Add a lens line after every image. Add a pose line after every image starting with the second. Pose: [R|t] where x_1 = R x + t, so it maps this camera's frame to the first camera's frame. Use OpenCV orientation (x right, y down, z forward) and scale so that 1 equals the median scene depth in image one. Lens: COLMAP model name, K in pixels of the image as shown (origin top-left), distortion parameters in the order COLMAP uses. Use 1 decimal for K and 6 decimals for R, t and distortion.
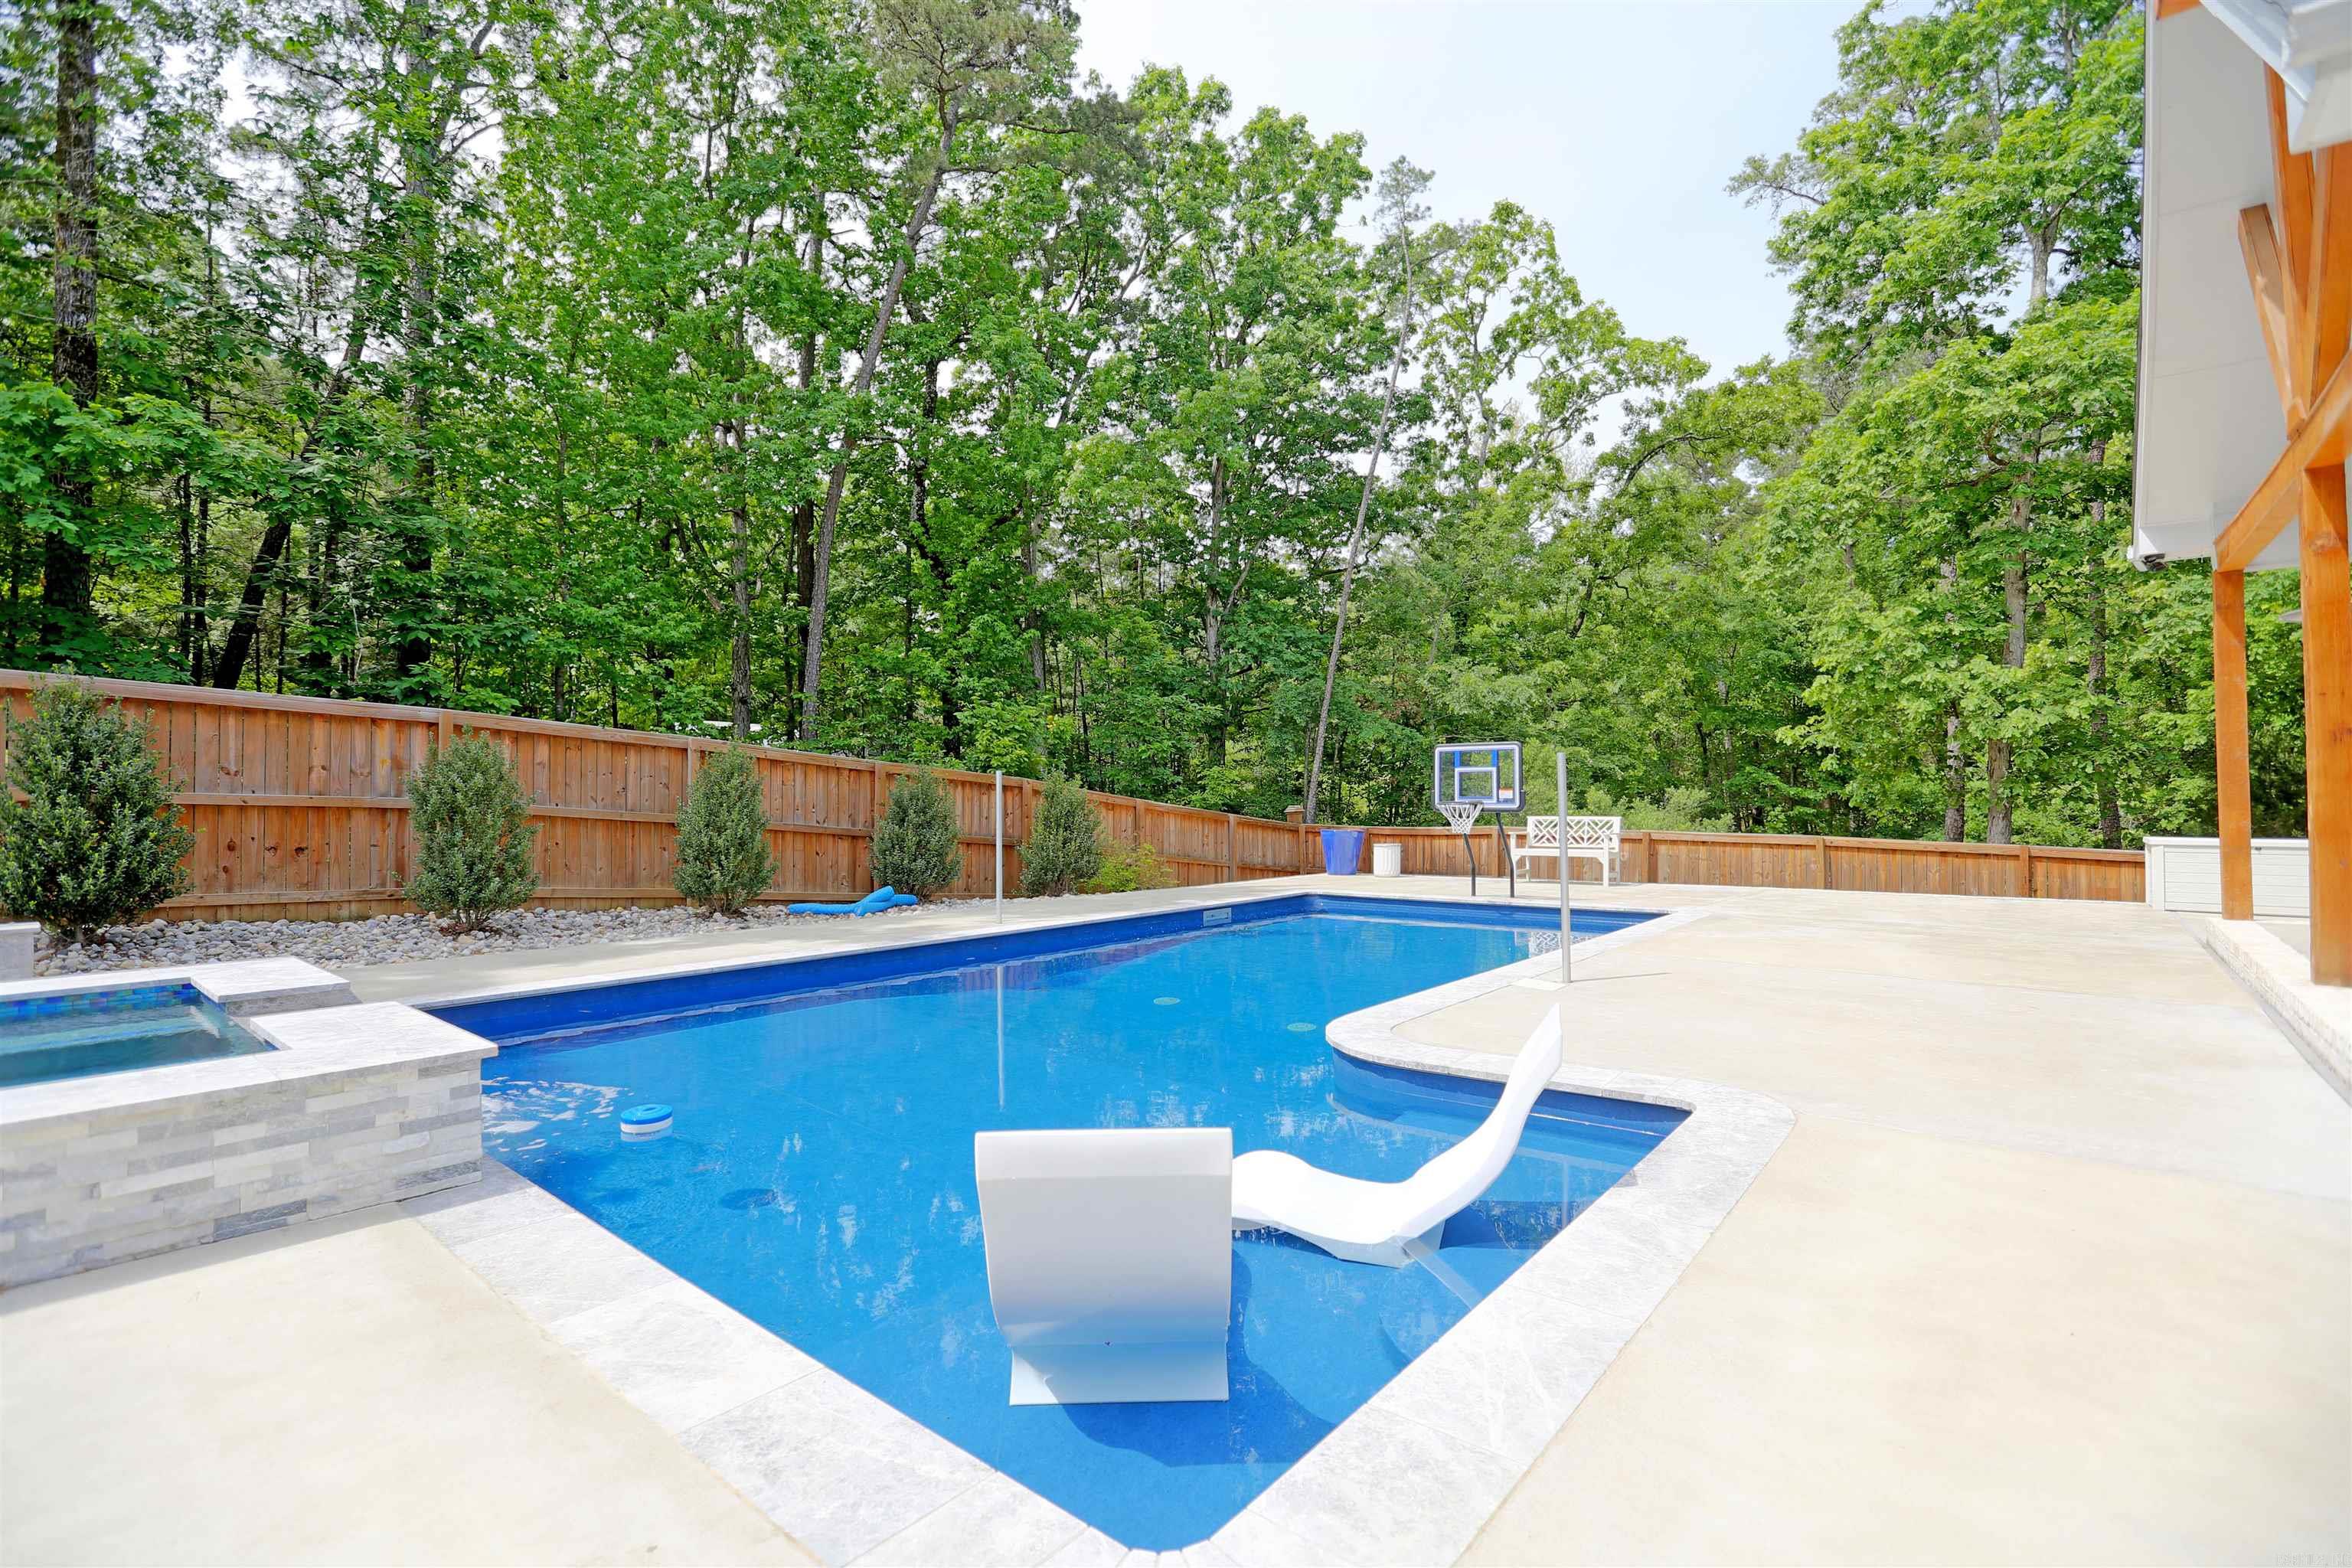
lens RADIAL K [[1075.6, 0, 1171.0], [0, 1075.6, 767.6], [0, 0, 1]] dist [-0.056239, 0.026627]
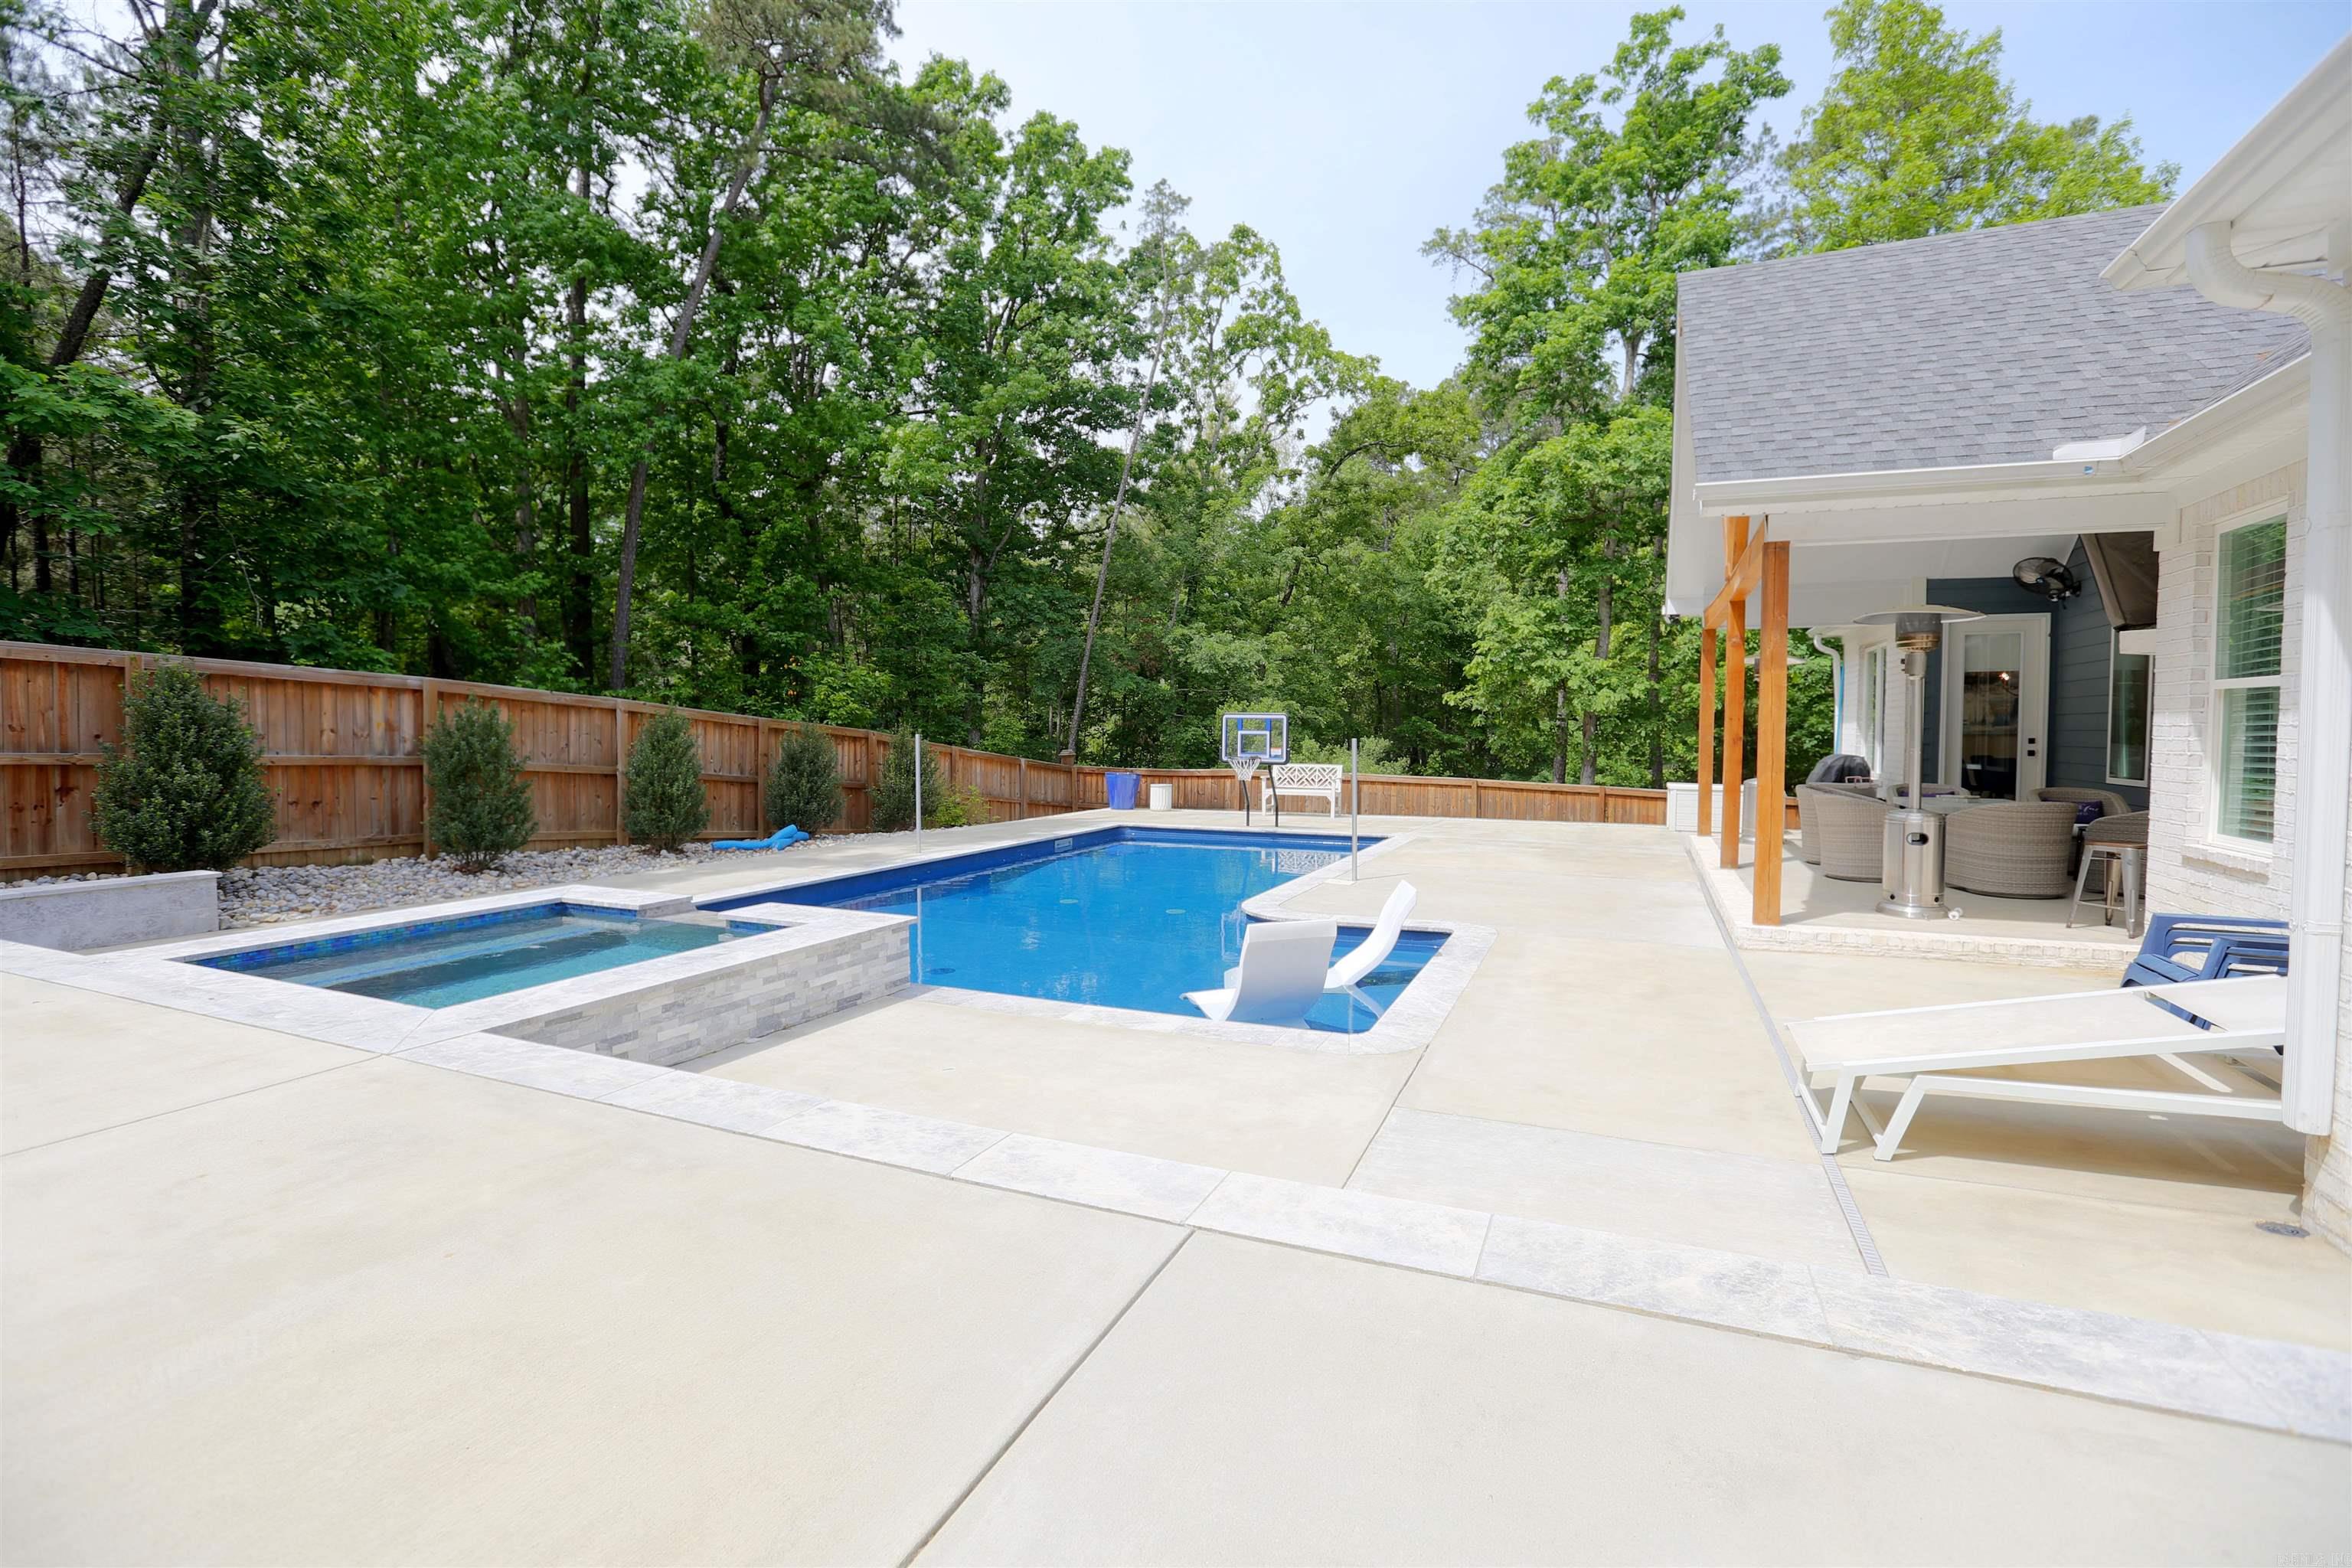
lens RADIAL K [[1075.6, 0, 1171.0], [0, 1075.6, 767.6], [0, 0, 1]] dist [-0.056239, 0.026627]
pose [[0.957015, -0.000221, 0.290038, -0.110995], [-0.018824, 0.997844, 0.062874, -0.019918], [-0.289426, -0.065631, 0.954948, -0.140955]]
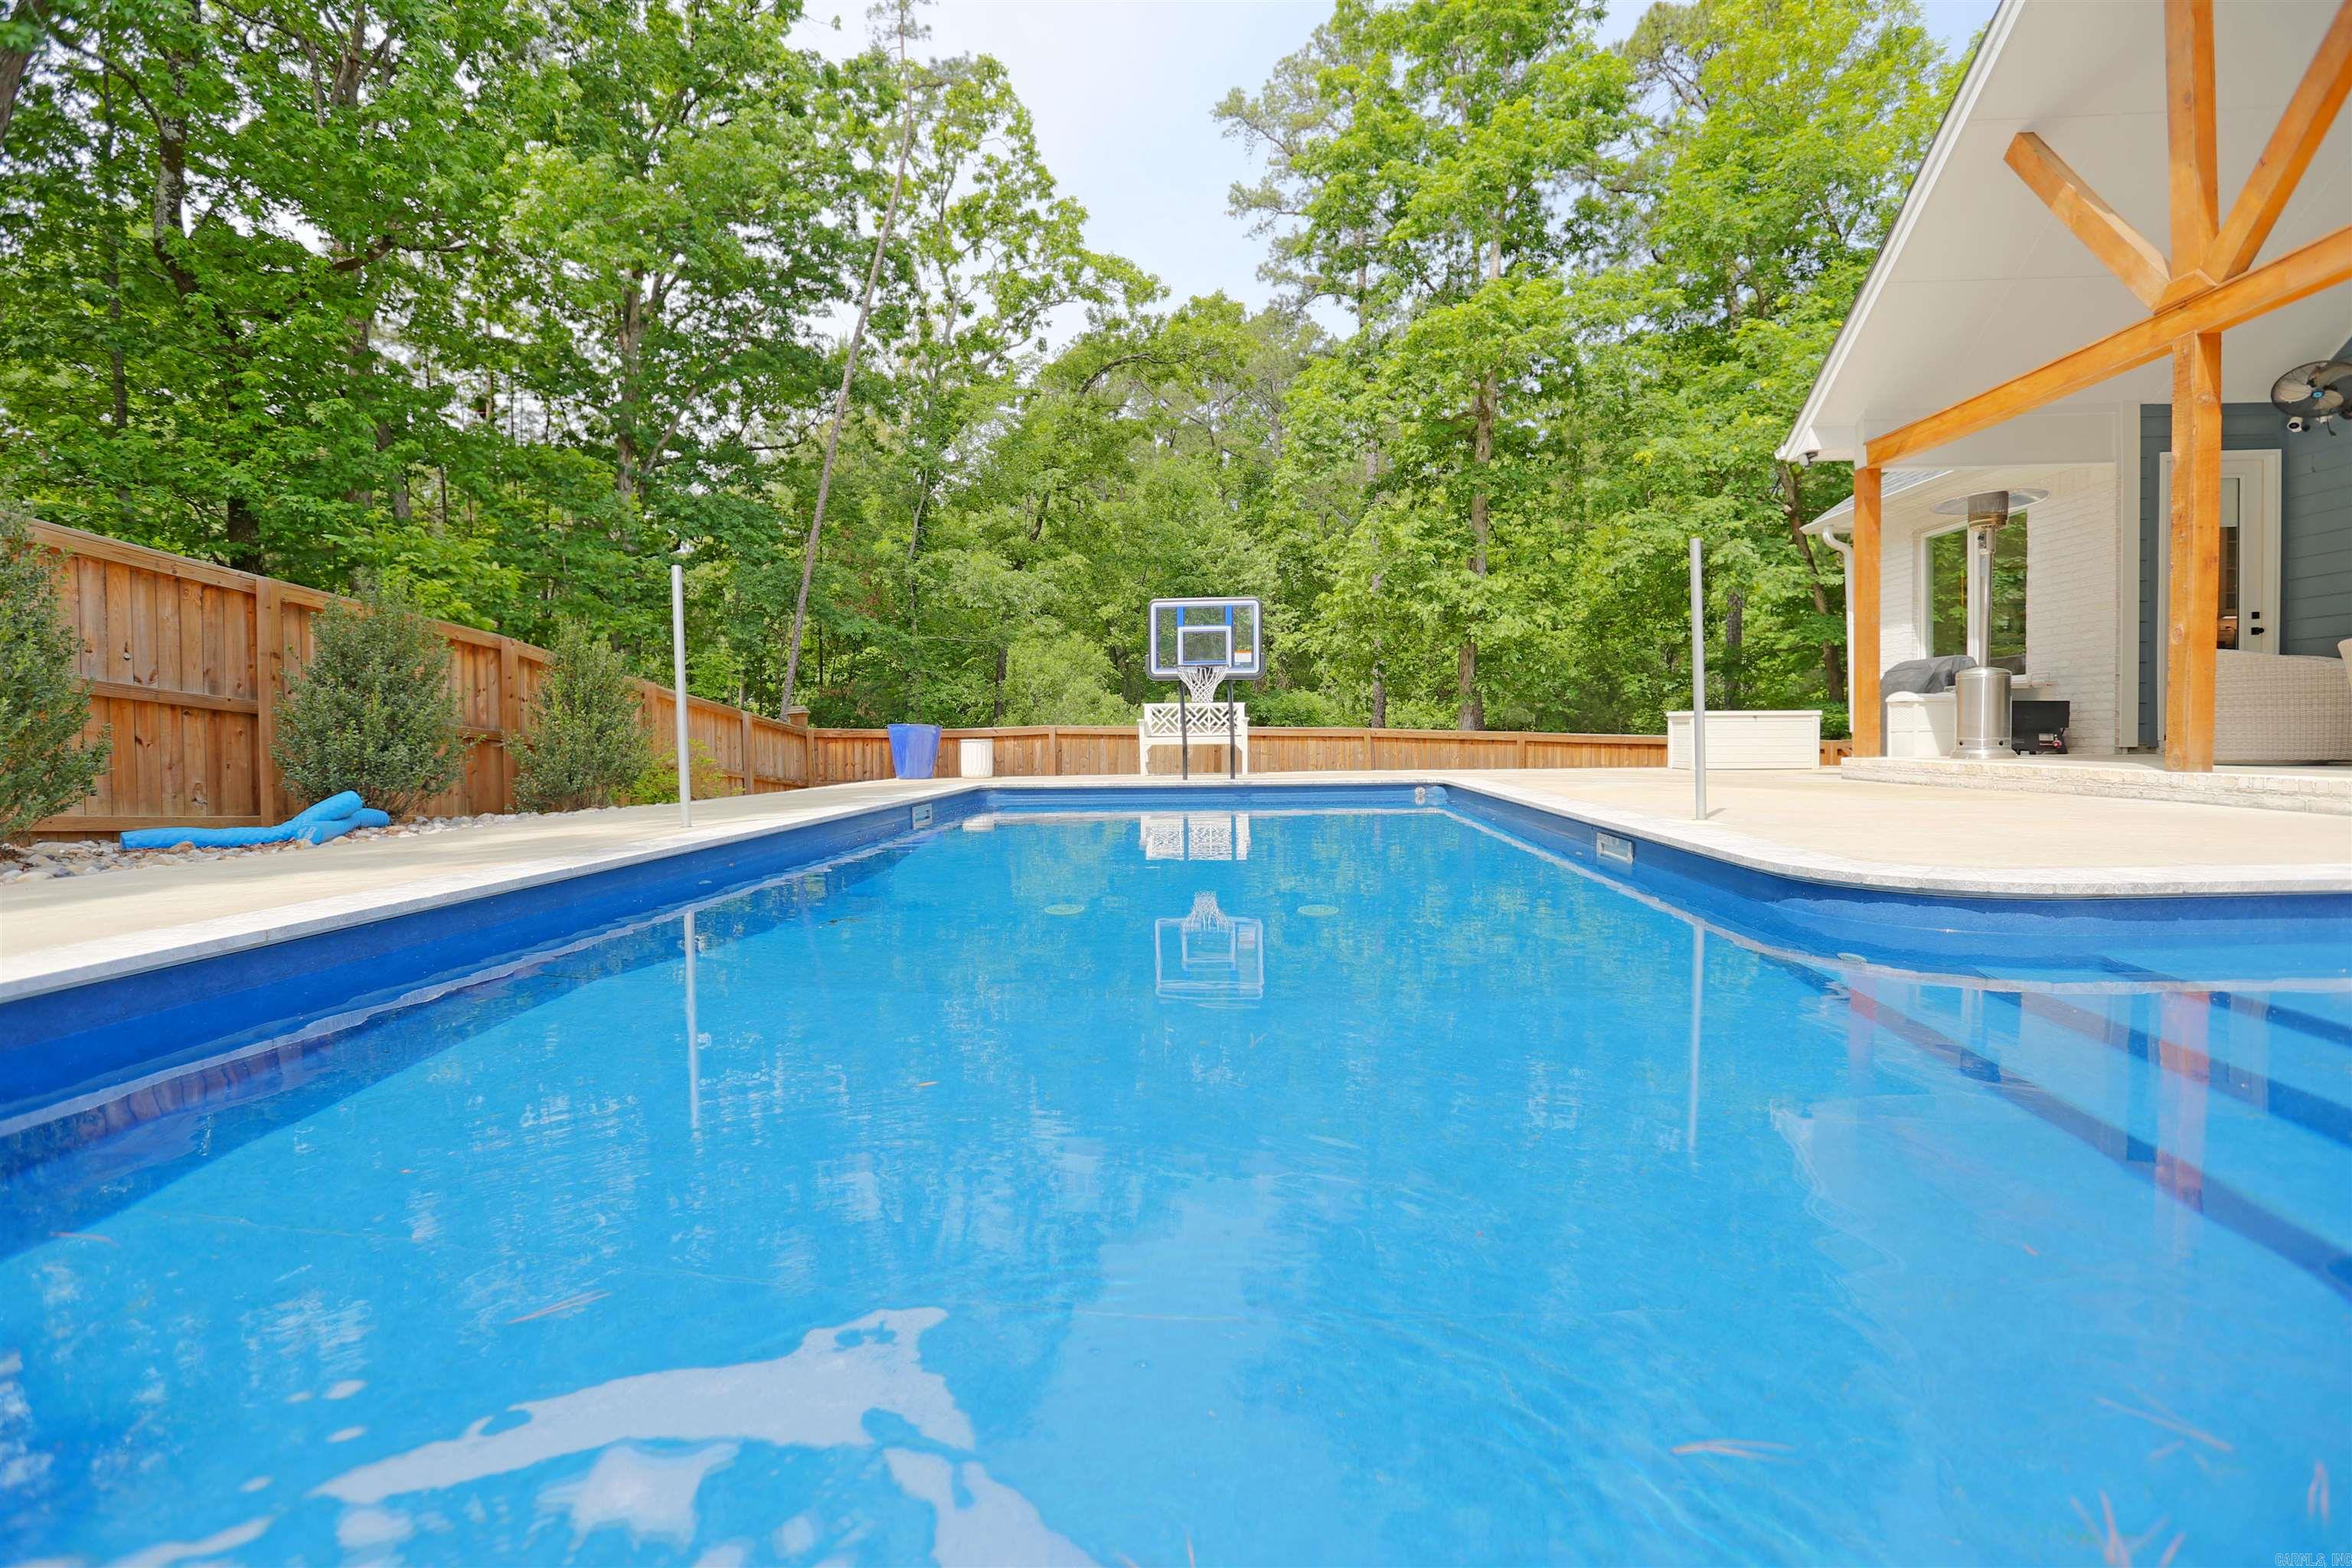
lens RADIAL K [[1075.6, 0, 1171.0], [0, 1075.6, 767.6], [0, 0, 1]] dist [-0.056239, 0.026627]
pose [[0.805409, -0.023056, 0.592271, -0.131485], [-0.008051, 0.998725, 0.049828, 0.037210], [-0.592665, -0.044900, 0.804196, 0.173573]]
